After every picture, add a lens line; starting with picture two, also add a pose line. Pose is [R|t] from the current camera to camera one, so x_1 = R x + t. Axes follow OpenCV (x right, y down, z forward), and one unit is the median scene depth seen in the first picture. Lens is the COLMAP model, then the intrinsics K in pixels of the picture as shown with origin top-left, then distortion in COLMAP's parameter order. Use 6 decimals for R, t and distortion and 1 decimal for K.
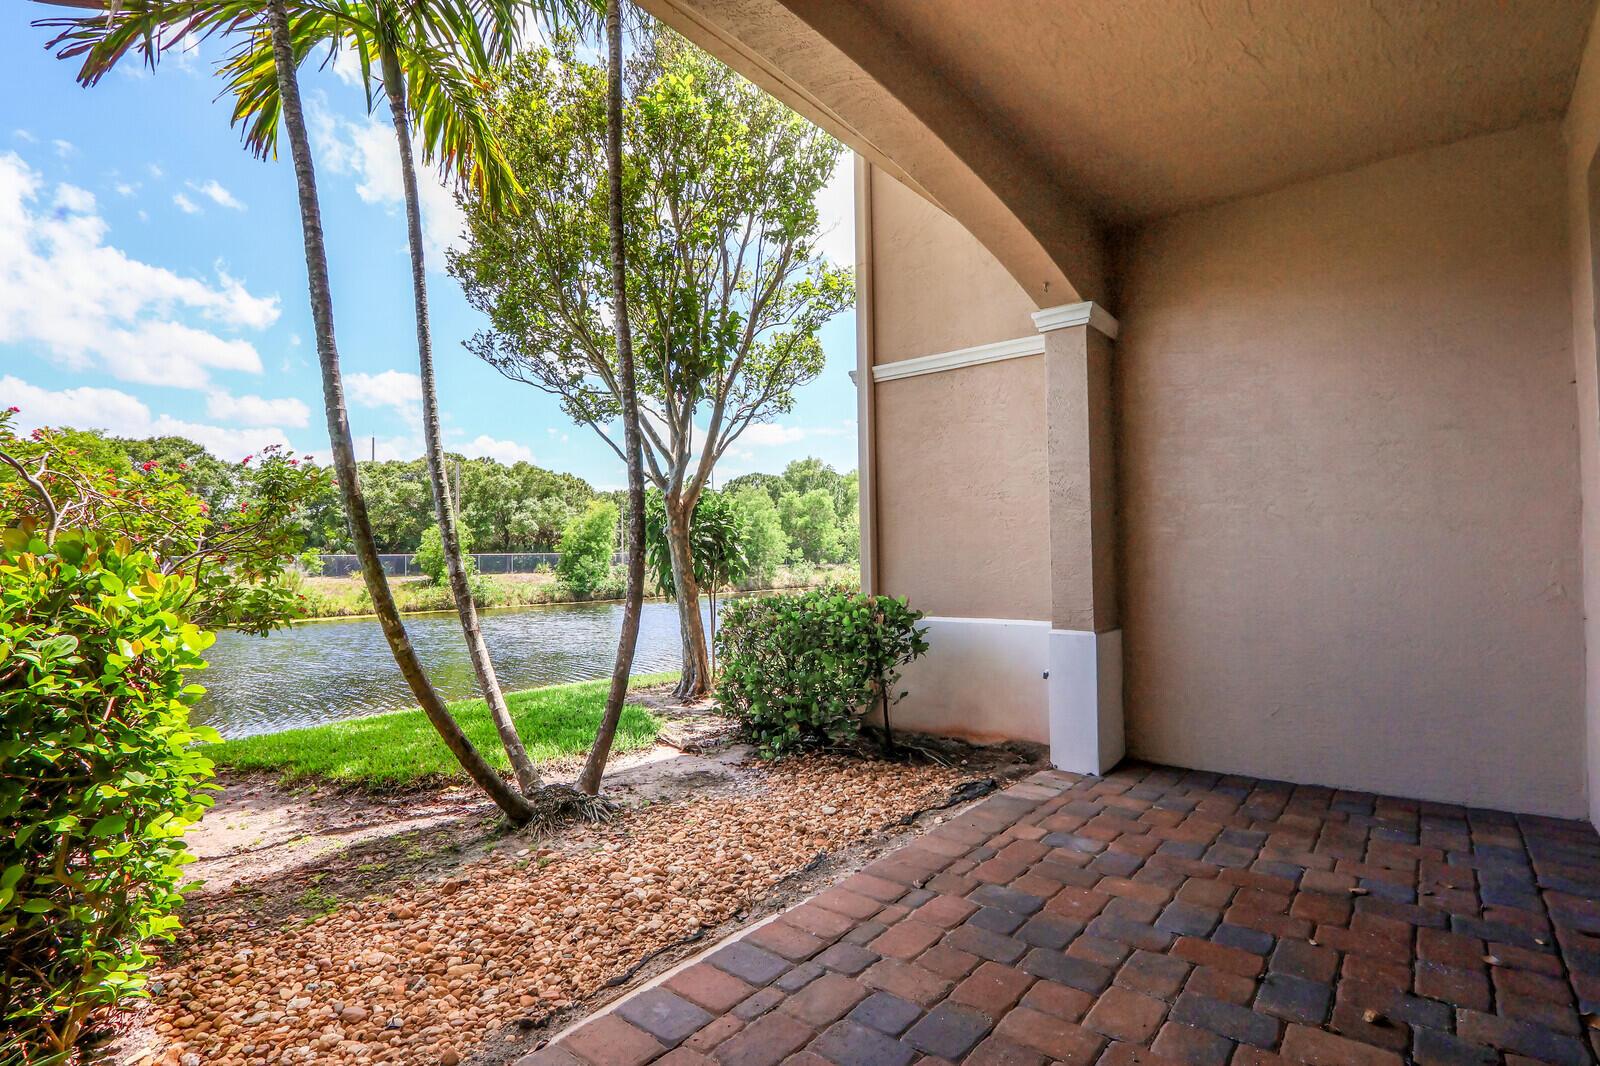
lens RADIAL K [[766.3, 0, 800.9], [0, 766.3, 531.1], [0, 0, 1]] dist [-0.014220, 0.000482]
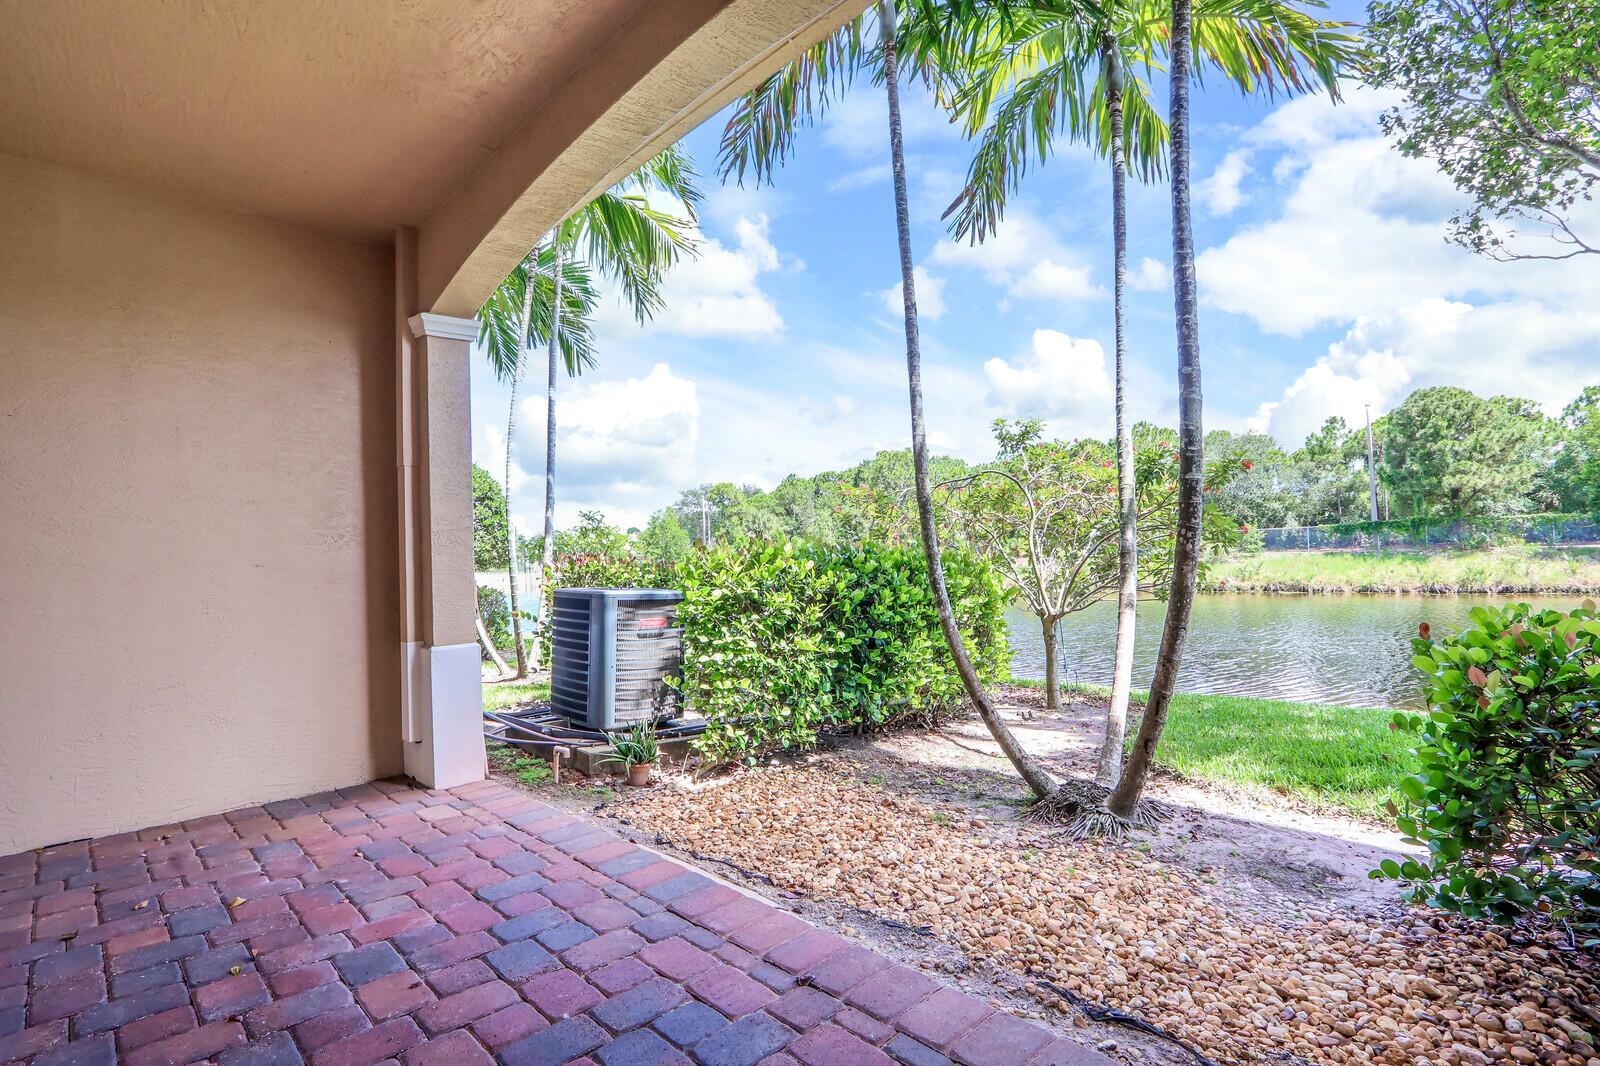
lens RADIAL K [[766.3, 0, 800.9], [0, 766.3, 531.1], [0, 0, 1]] dist [-0.014220, 0.000482]
pose [[-0.107285, -0.012646, -0.994148, 1.006710], [0.074642, 0.996995, -0.020737, 0.025661], [0.991422, -0.076430, -0.106019, 1.201272]]
